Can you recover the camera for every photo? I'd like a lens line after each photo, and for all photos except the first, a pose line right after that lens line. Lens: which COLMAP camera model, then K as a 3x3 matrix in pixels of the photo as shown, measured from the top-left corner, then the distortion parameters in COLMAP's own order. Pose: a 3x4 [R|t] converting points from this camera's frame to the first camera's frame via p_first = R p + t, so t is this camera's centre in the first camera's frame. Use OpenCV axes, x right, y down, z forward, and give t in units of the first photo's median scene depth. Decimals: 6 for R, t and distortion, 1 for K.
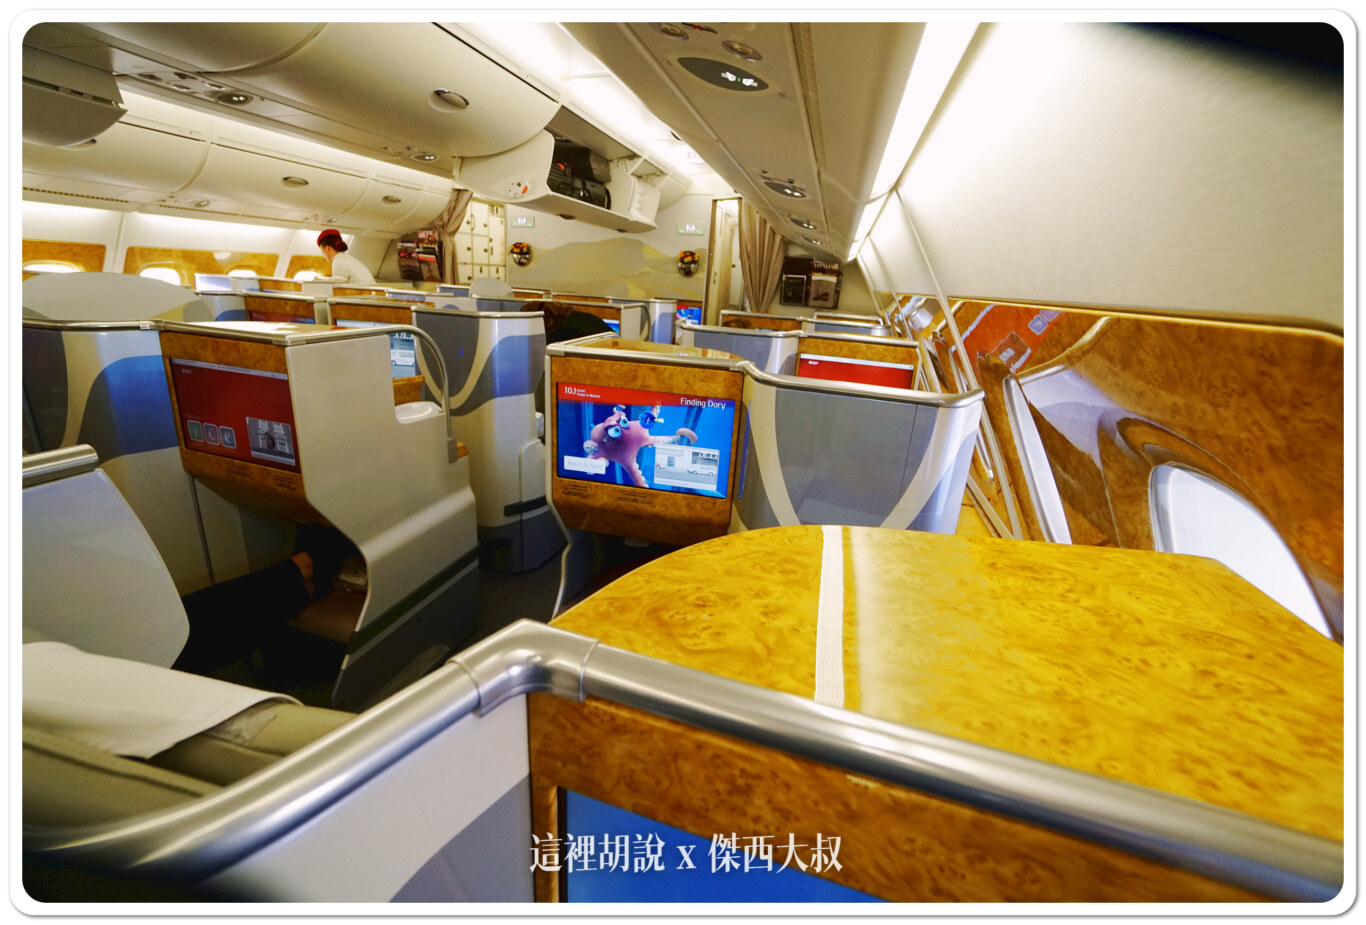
lens RADIAL K [[581.8, 0, 677.9], [0, 581.8, 460.5], [0, 0, 1]] dist [-0.016460, 0.001717]
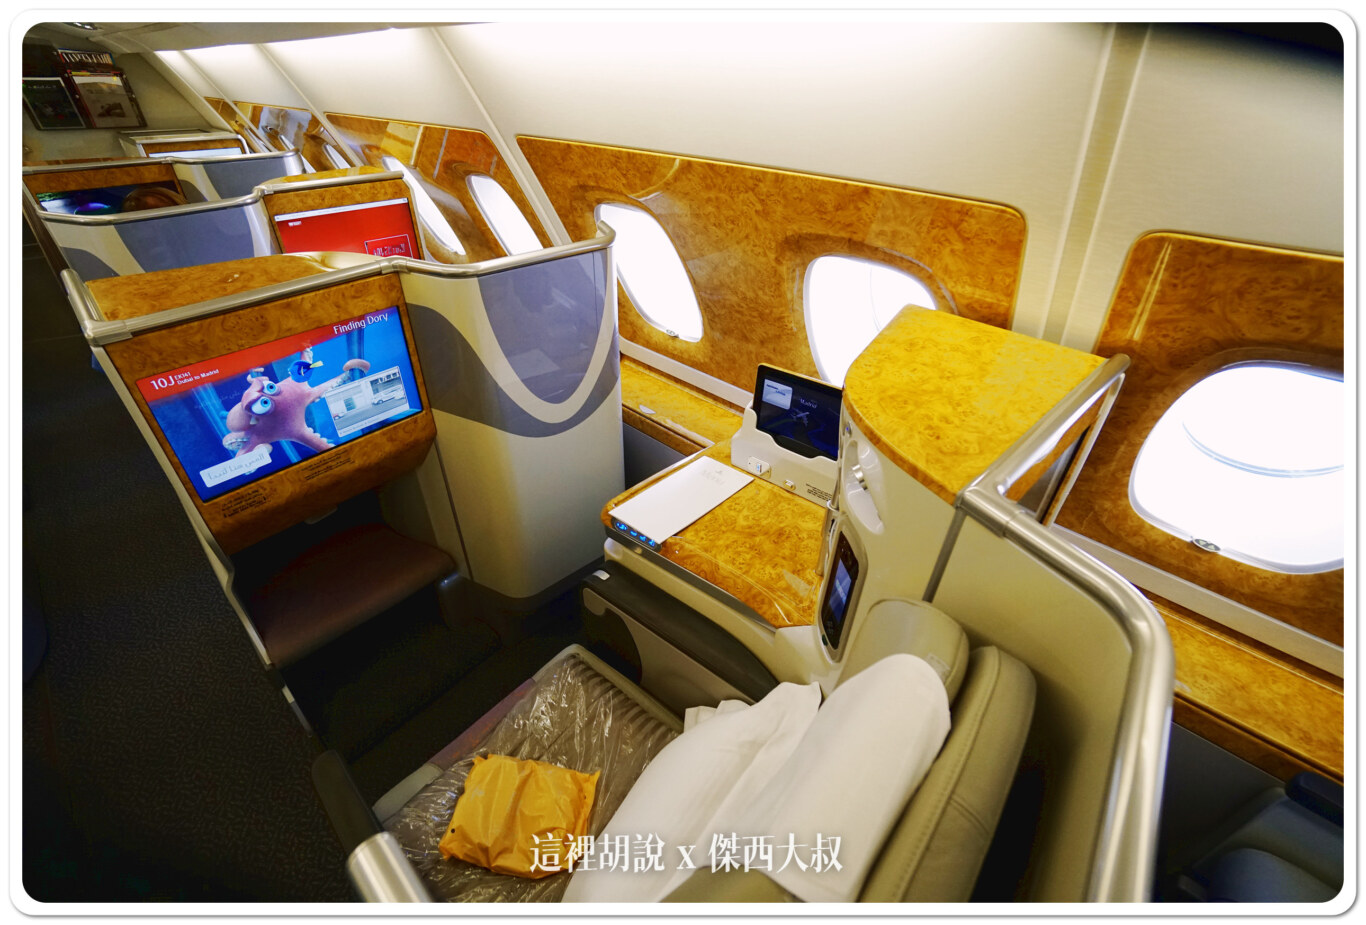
lens RADIAL K [[581.8, 0, 654.8], [0, 581.8, 461.1], [0, 0, 1]] dist [-0.016460, 0.001717]
pose [[0.486286, -0.546304, 0.681966, -0.405501], [0.285058, 0.836945, 0.467188, -0.191054], [-0.825995, -0.032787, 0.562723, 0.174101]]
